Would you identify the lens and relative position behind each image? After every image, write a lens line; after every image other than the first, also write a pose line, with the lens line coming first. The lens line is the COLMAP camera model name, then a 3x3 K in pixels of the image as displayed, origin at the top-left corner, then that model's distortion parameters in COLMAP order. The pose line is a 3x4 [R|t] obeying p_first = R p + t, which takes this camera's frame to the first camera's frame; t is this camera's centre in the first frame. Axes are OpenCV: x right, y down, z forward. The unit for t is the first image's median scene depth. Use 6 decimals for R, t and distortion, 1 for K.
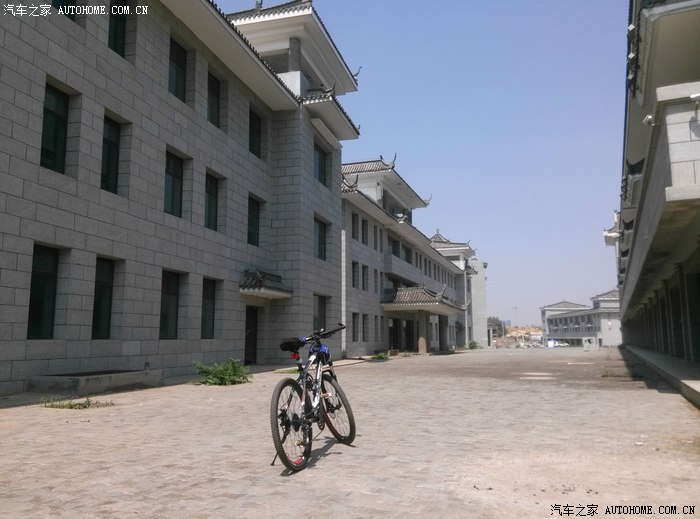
lens RADIAL K [[573.4, 0, 350.0], [0, 573.4, 259.5], [0, 0, 1]] dist [0.121251, -0.203899]
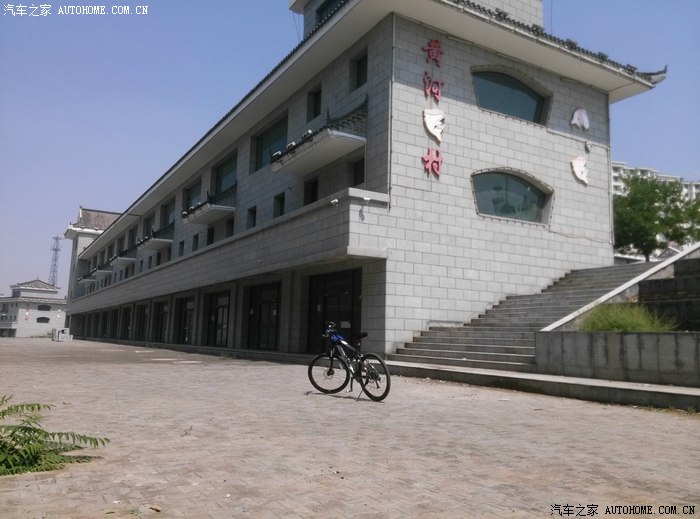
lens RADIAL K [[573.4, 0, 350.0], [0, 573.4, 259.5], [0, 0, 1]] dist [0.121251, -0.203899]
pose [[0.570565, 0.125680, 0.811579, -0.191020], [-0.137842, 0.988857, -0.056226, 0.002491], [-0.809602, -0.079789, 0.581531, -0.001365]]
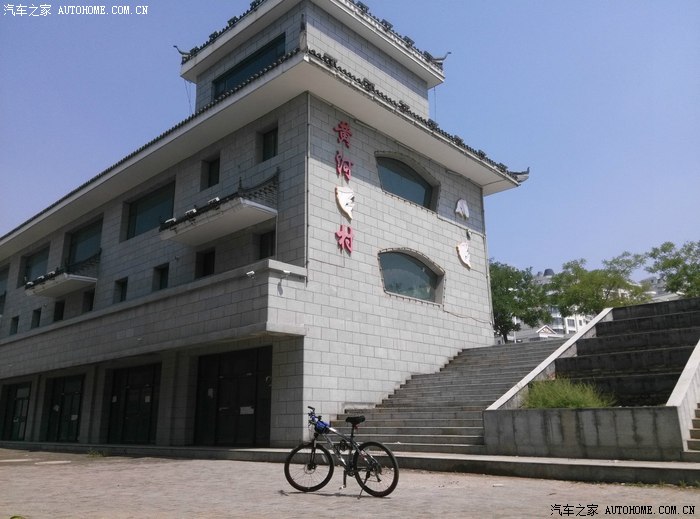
lens RADIAL K [[573.4, 0, 350.0], [0, 573.4, 259.5], [0, 0, 1]] dist [0.121251, -0.203899]
pose [[0.317293, 0.257221, 0.912777, -0.199840], [-0.121025, 0.965626, -0.230044, 0.010915], [-0.940573, -0.037478, 0.337516, 0.057770]]
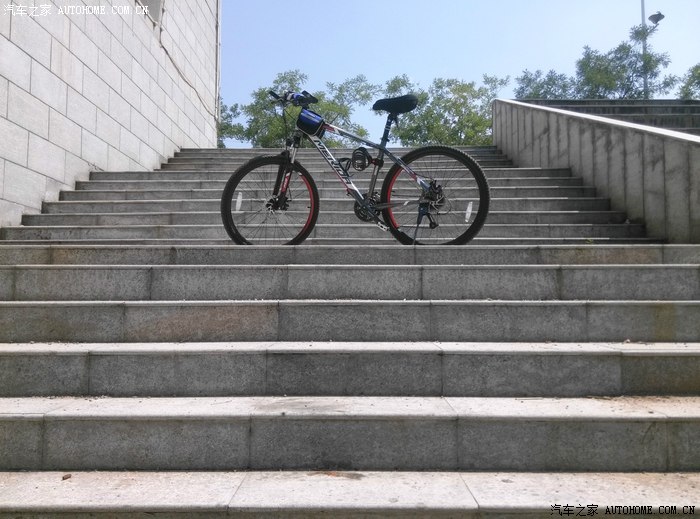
lens RADIAL K [[573.4, 0, 350.0], [0, 573.4, 259.5], [0, 0, 1]] dist [0.121251, -0.203899]
pose [[-0.405203, 0.066634, 0.911795, 0.089151], [-0.127161, 0.983538, -0.128388, 0.022492], [-0.905340, -0.167968, -0.390059, 0.156744]]
